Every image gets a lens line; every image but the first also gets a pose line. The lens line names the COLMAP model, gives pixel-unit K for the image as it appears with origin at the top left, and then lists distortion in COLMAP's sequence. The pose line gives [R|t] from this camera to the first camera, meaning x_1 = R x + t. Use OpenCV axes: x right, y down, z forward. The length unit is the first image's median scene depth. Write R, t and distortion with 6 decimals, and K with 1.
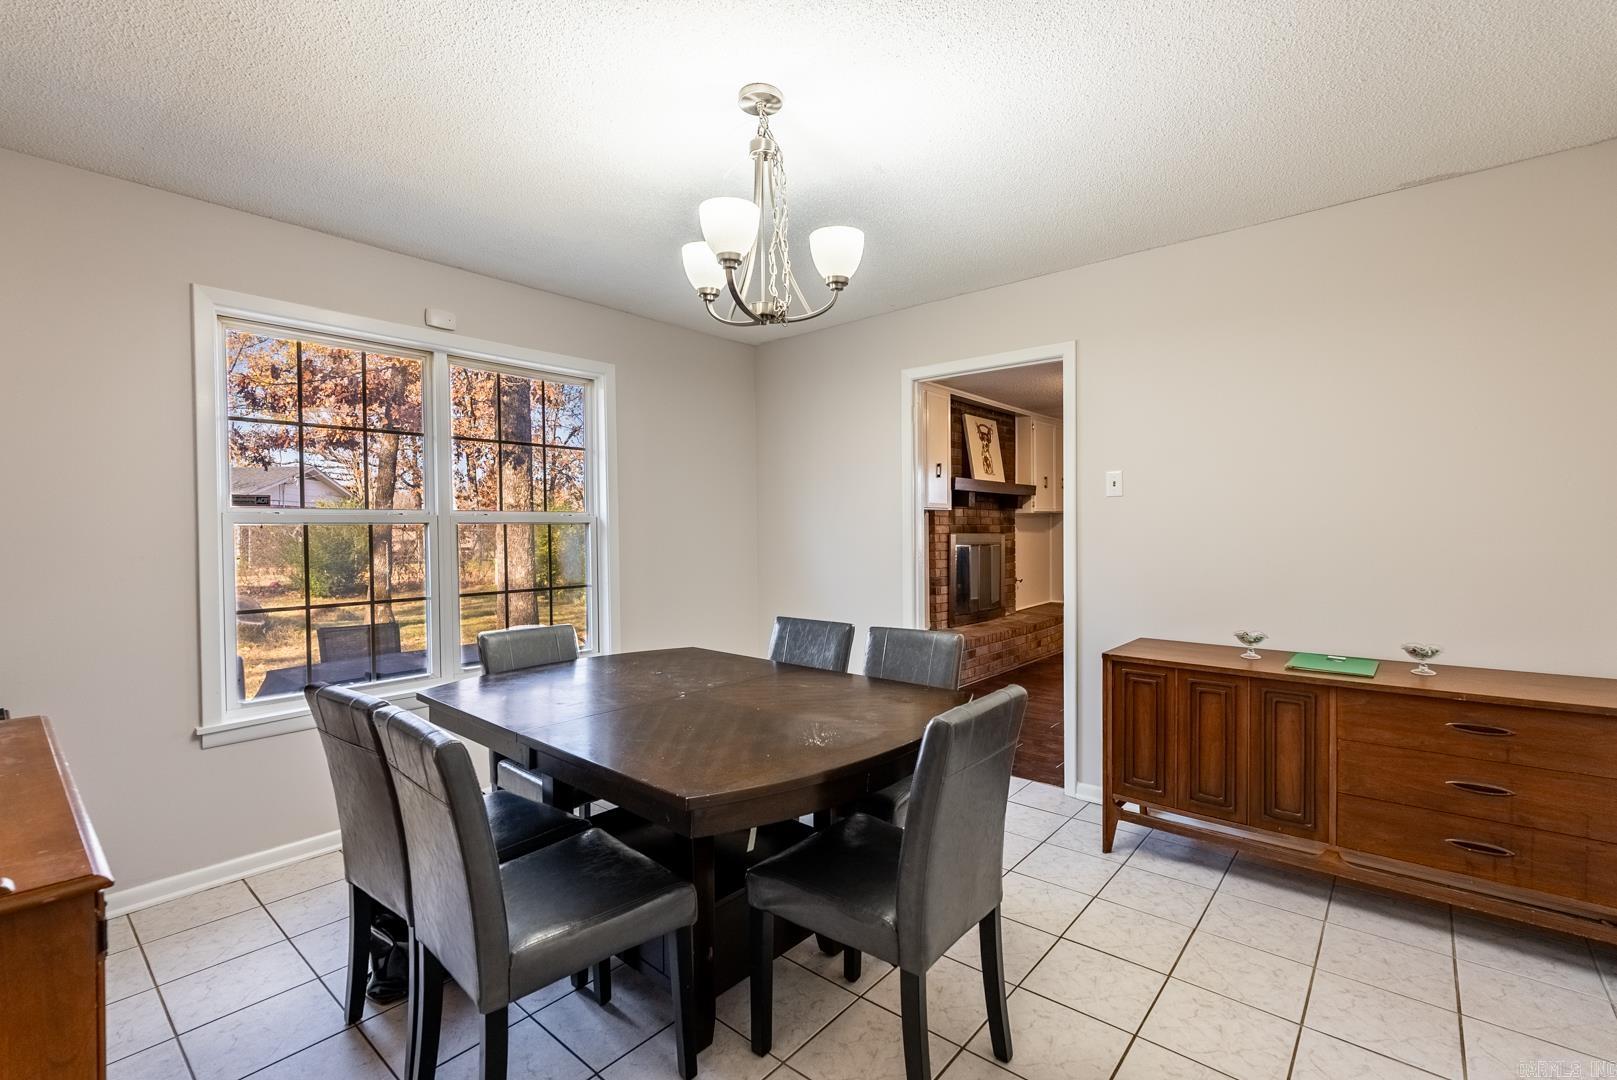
lens RADIAL K [[703.2, 0, 807.6], [0, 703.2, 533.6], [0, 0, 1]] dist [-0.008240, 0.000363]
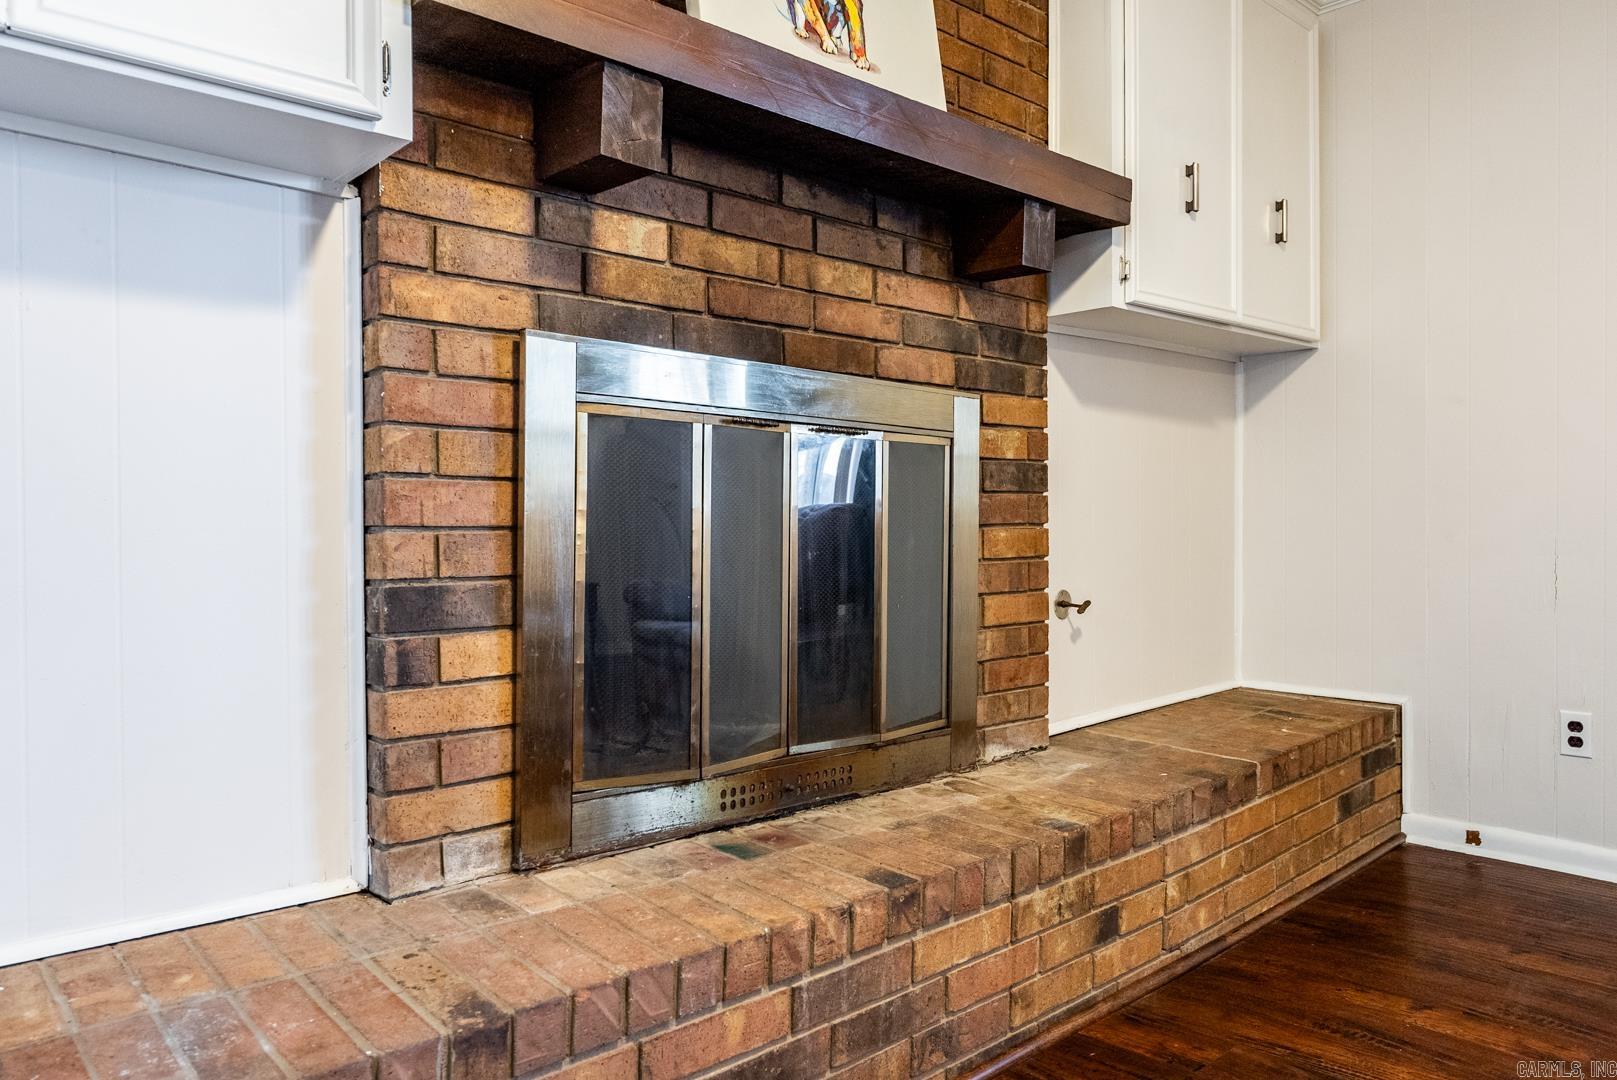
lens RADIAL K [[1092.1, 0, 806.2], [0, 1092.1, 537.1], [0, 0, 1]] dist [-0.002653, -0.000519]
pose [[0.992390, 0.003676, -0.123079, 0.288825], [-0.002776, 0.999968, 0.007482, 0.046013], [0.123103, -0.007083, 0.992369, 0.699838]]
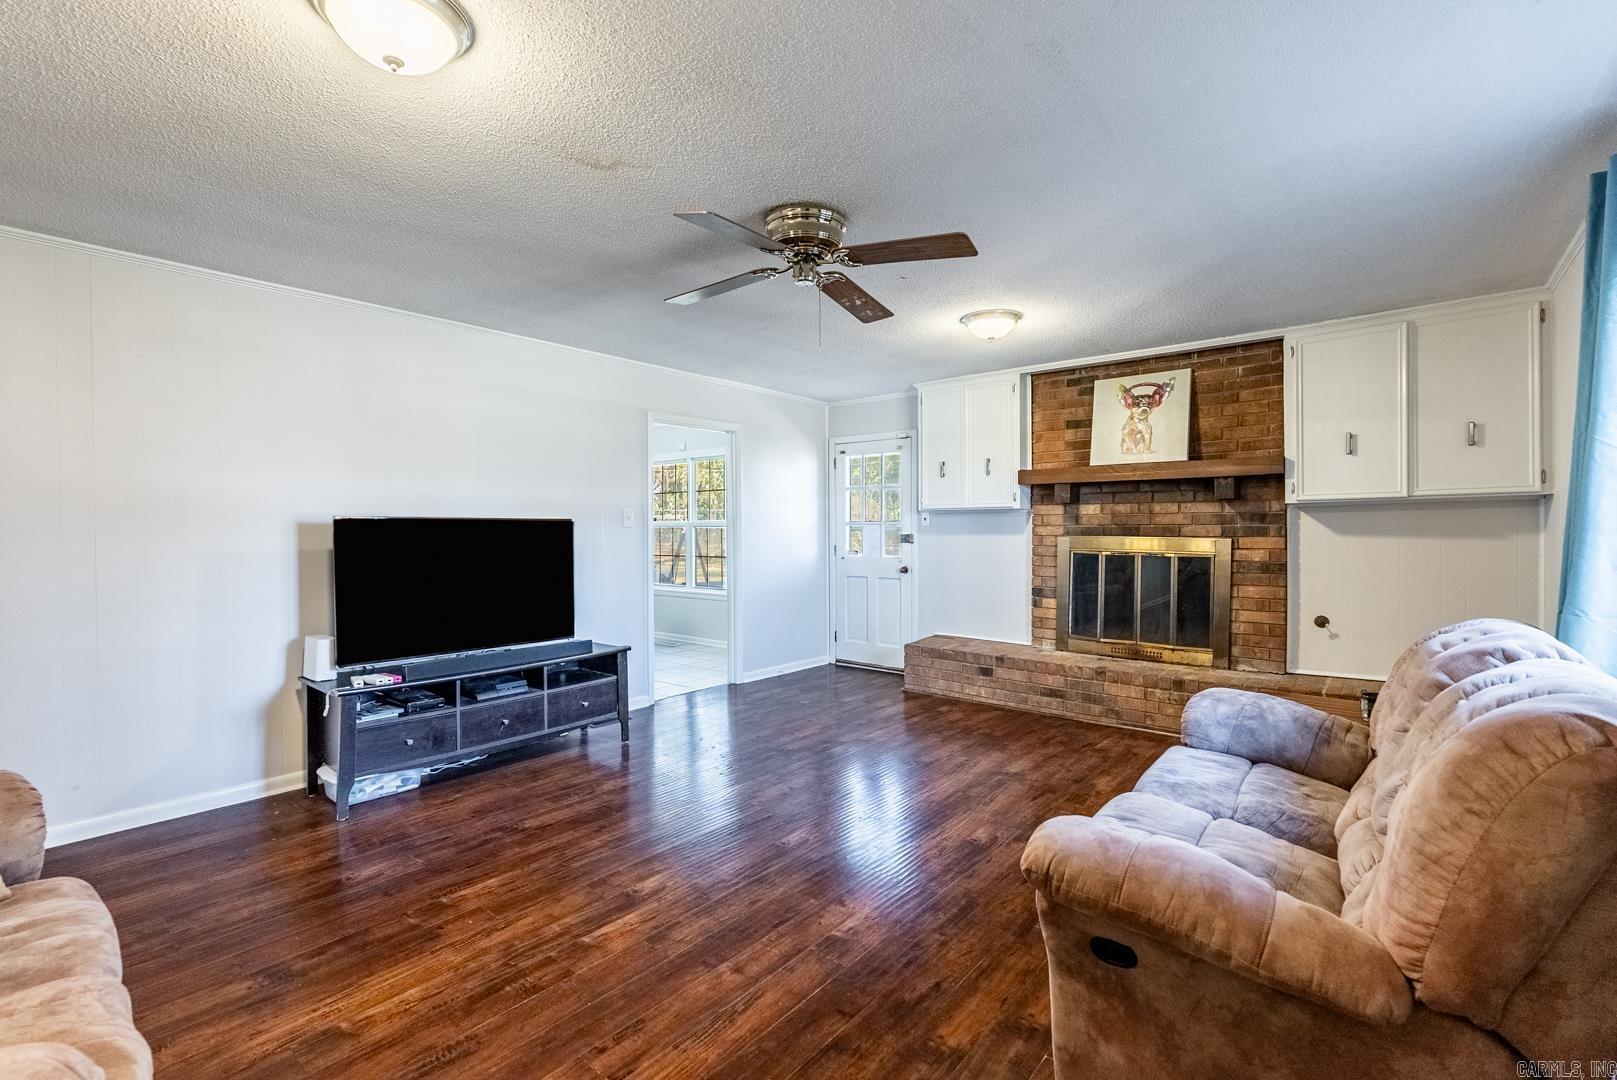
lens RADIAL K [[720.0, 0, 807.3], [0, 720.0, 539.9], [0, 0, 1]] dist [-0.006724, -0.000856]
pose [[0.011871, 0.022135, -0.999685, 0.983743], [-0.002700, 0.999752, 0.022105, -0.012498], [0.999926, 0.002437, 0.011927, 0.658527]]
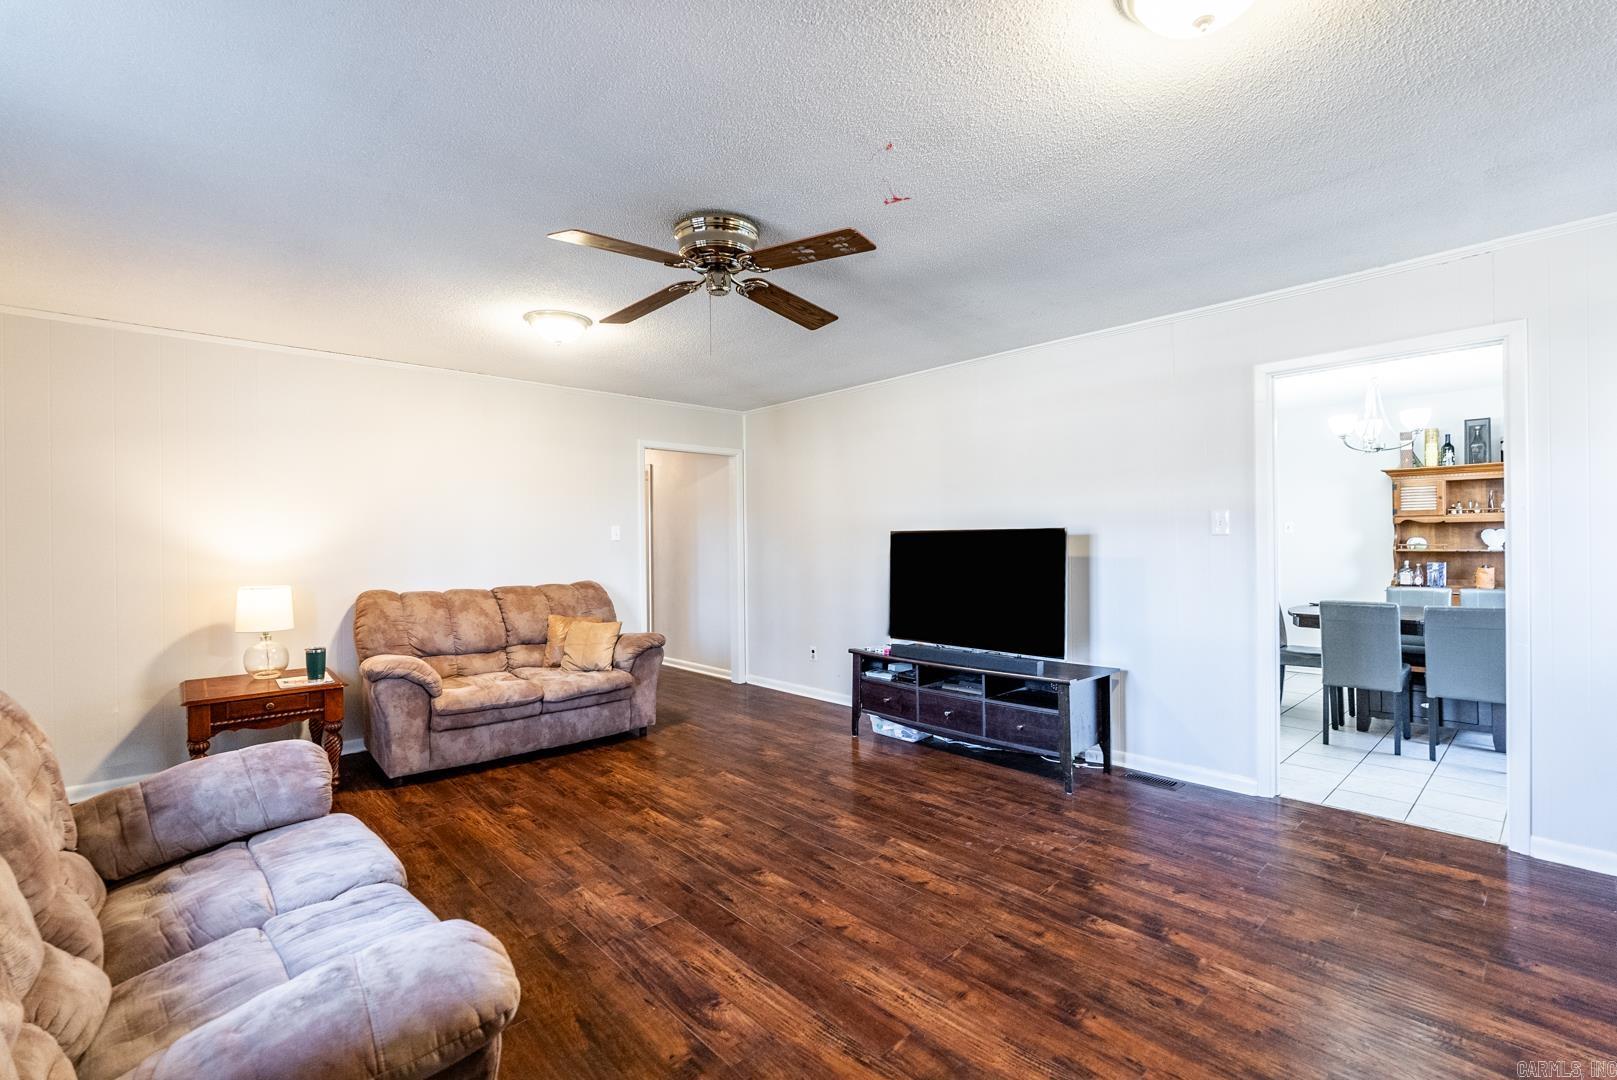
lens RADIAL K [[703.2, 0, 807.6], [0, 703.2, 533.6], [0, 0, 1]] dist [-0.008240, 0.000363]
pose [[-0.993573, 0.017929, 0.111767, 0.469928], [0.017292, 0.999828, -0.006666, -0.012636], [-0.111867, -0.004690, -0.993712, 1.056751]]
